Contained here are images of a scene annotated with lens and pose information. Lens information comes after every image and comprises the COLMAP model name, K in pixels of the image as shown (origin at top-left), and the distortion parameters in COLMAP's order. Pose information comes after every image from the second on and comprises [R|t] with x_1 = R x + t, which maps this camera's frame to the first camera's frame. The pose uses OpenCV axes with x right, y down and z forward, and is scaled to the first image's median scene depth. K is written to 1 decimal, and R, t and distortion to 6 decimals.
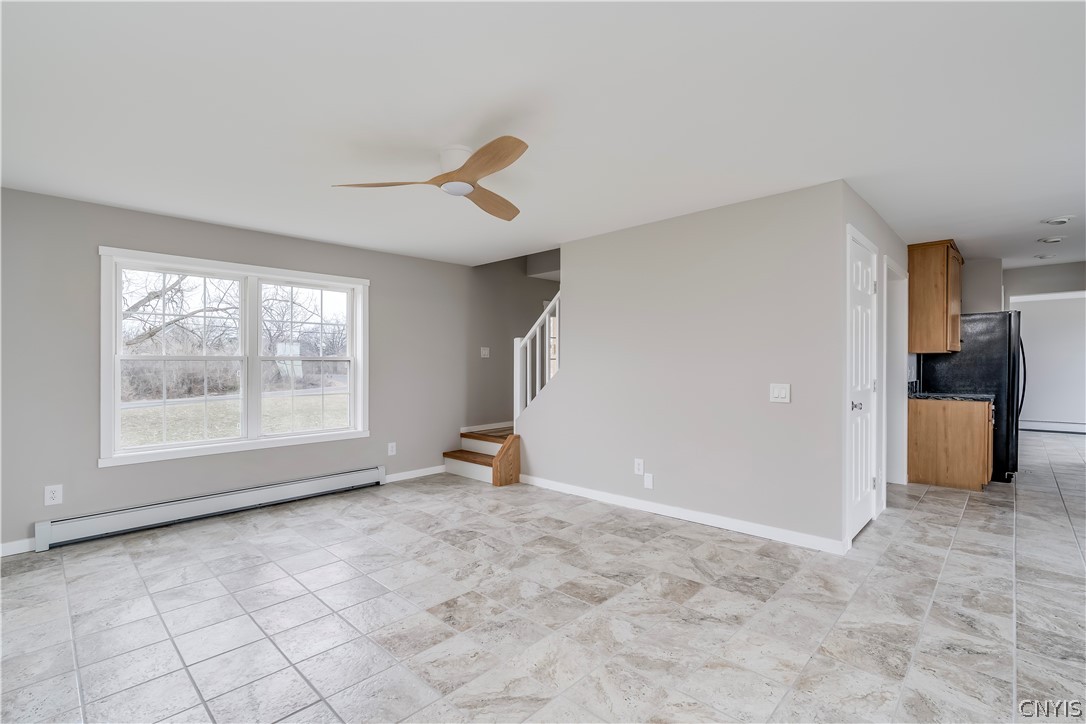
lens RADIAL K [[493.2, 0, 551.1], [0, 493.2, 347.9], [0, 0, 1]] dist [-0.008908, 0.002446]
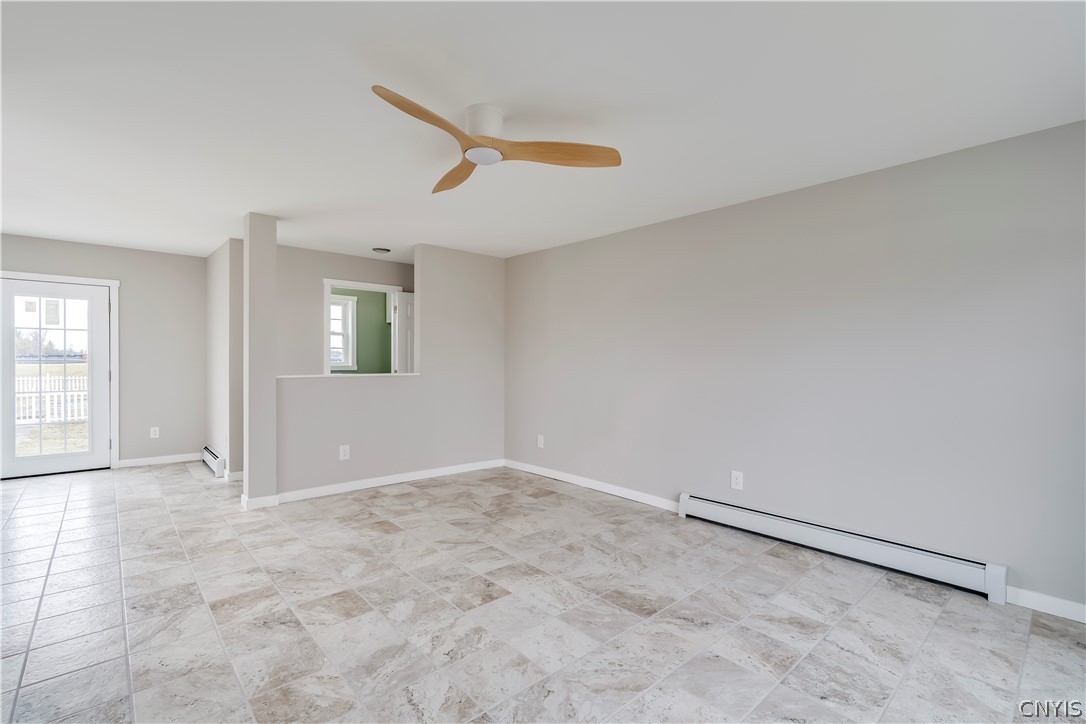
lens RADIAL K [[493.2, 0, 540.6], [0, 493.2, 357.8], [0, 0, 1]] dist [-0.008908, 0.002446]
pose [[-0.996051, -0.001251, 0.088779, -0.302131], [-0.004778, 0.999207, -0.039527, 0.054487], [-0.088659, -0.039795, -0.995267, 1.521883]]
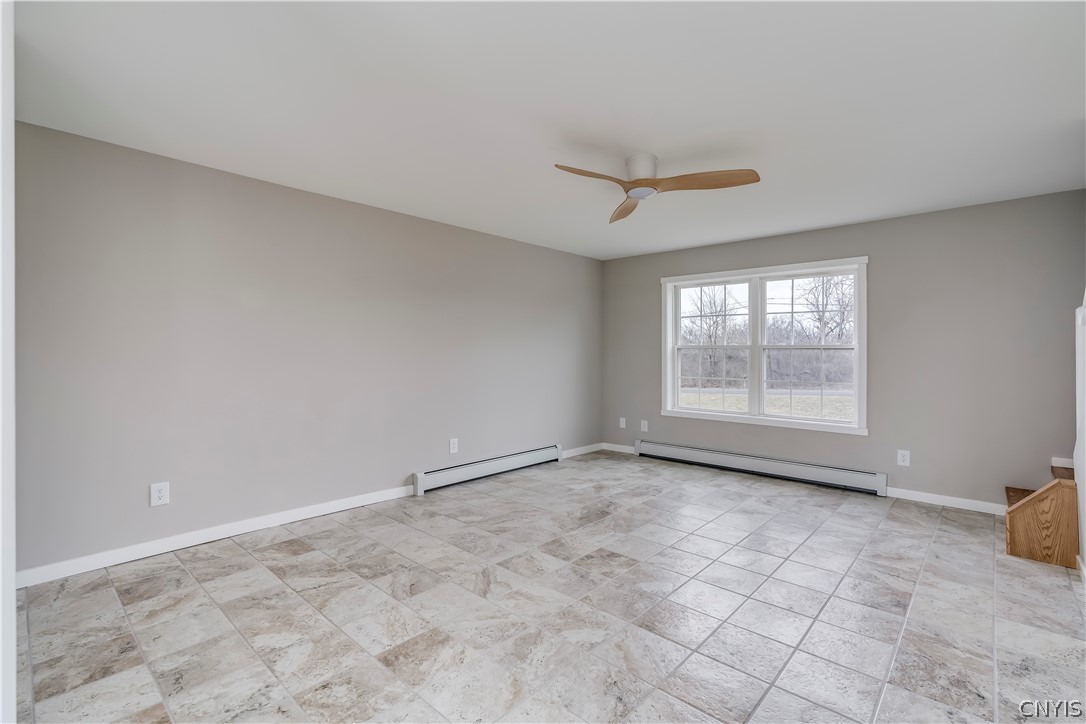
lens RADIAL K [[493.2, 0, 542.9], [0, 493.2, 344.6], [0, 0, 1]] dist [-0.008908, 0.002446]
pose [[0.011569, -0.008652, -0.999896, 0.744871], [0.028218, 0.999567, -0.008323, 0.014416], [0.999535, -0.028119, 0.011808, 0.630525]]
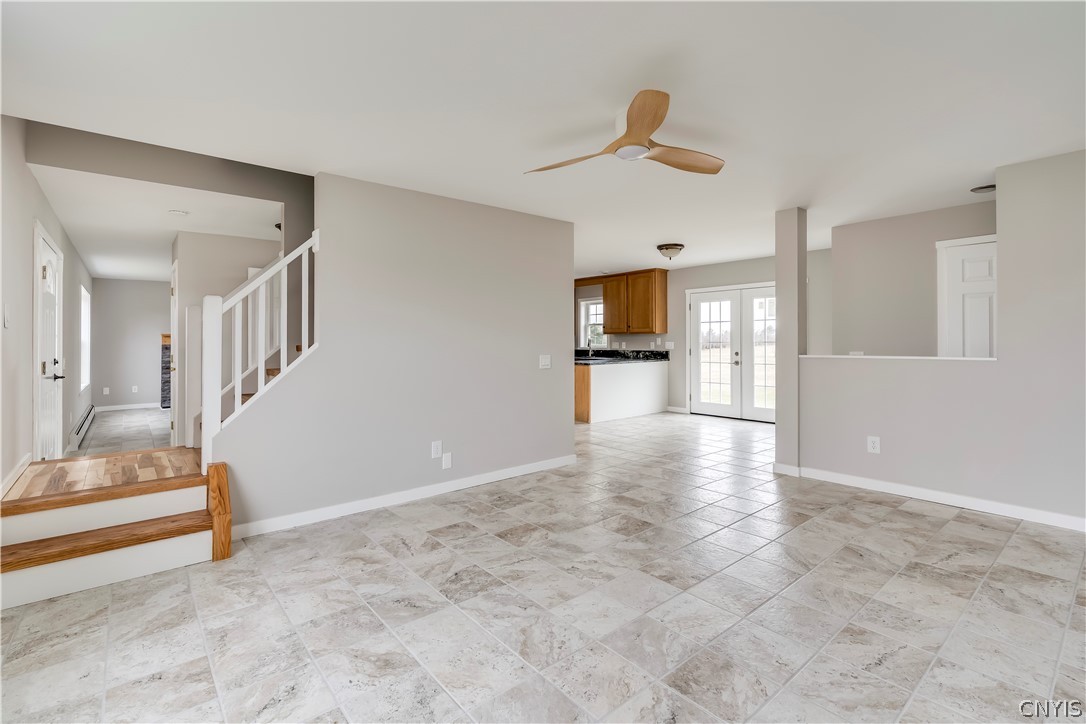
lens RADIAL K [[493.2, 0, 542.0], [0, 493.2, 354.8], [0, 0, 1]] dist [-0.008908, 0.002446]
pose [[0.120735, -0.024430, 0.992384, -0.926149], [-0.027988, 0.999216, 0.028003, 0.033004], [-0.992290, -0.031155, 0.119956, 0.871681]]
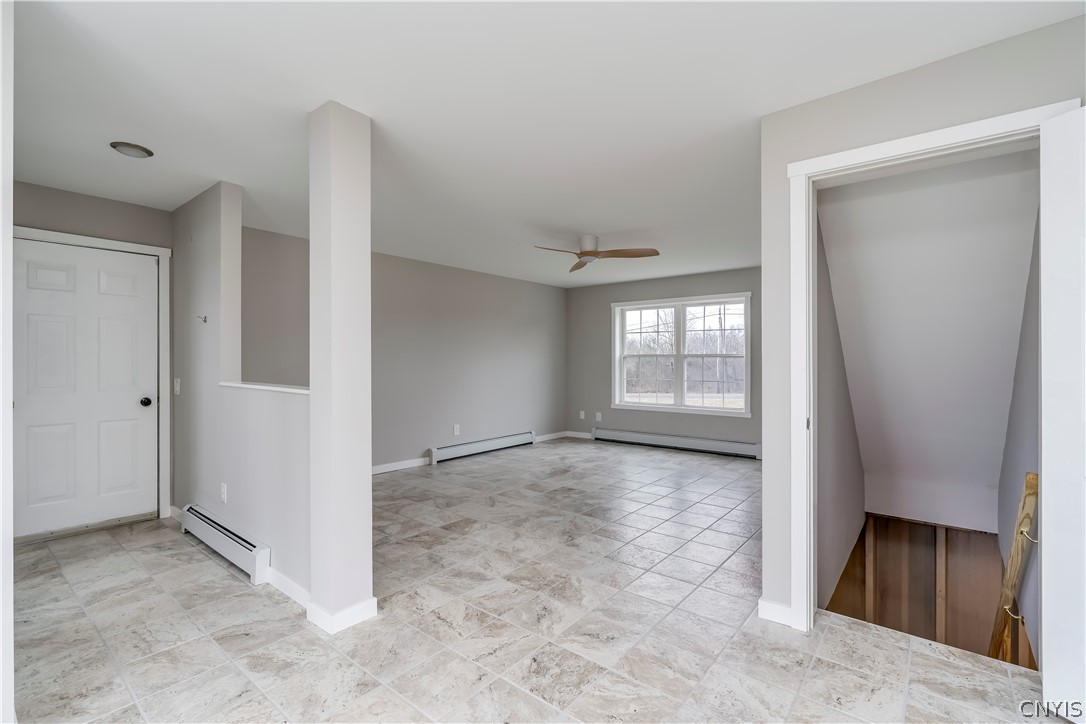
lens RADIAL K [[493.2, 0, 543.7], [0, 493.2, 353.6], [0, 0, 1]] dist [-0.008908, 0.002446]
pose [[0.075873, -0.006544, -0.997096, 1.250995], [0.031287, 0.999502, -0.004179, 0.008565], [0.996627, -0.030879, 0.076040, 0.585691]]
